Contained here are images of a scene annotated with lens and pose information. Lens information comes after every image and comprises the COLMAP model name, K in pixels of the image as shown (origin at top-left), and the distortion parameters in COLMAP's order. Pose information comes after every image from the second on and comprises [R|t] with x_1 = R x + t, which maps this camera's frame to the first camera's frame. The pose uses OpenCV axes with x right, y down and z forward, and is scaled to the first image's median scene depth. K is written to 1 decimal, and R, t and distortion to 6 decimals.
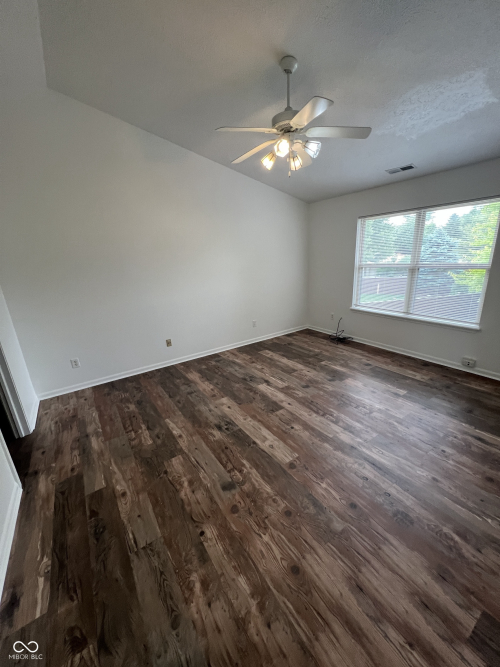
lens RADIAL K [[266.1, 0, 248.6], [0, 266.1, 334.4], [0, 0, 1]] dist [-0.000642, 0.000370]
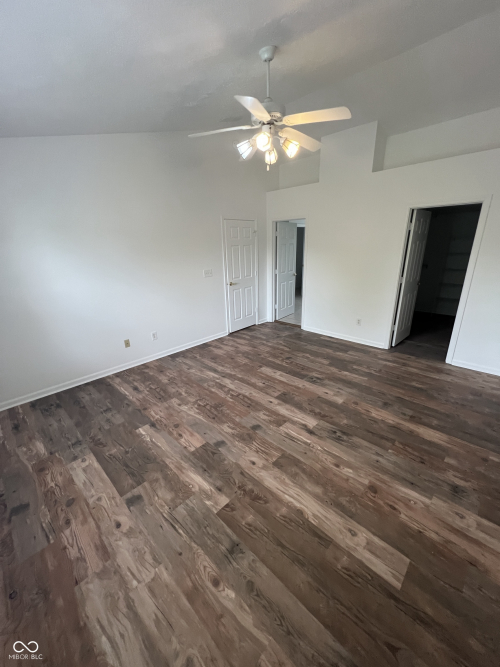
lens RADIAL K [[266.1, 0, 248.6], [0, 266.1, 334.4], [0, 0, 1]] dist [-0.000642, 0.000370]
pose [[-0.974617, 0.142775, -0.172445, 0.369223], [0.013117, 0.805348, 0.592657, -0.530078], [0.223495, 0.575351, -0.786779, 1.615859]]
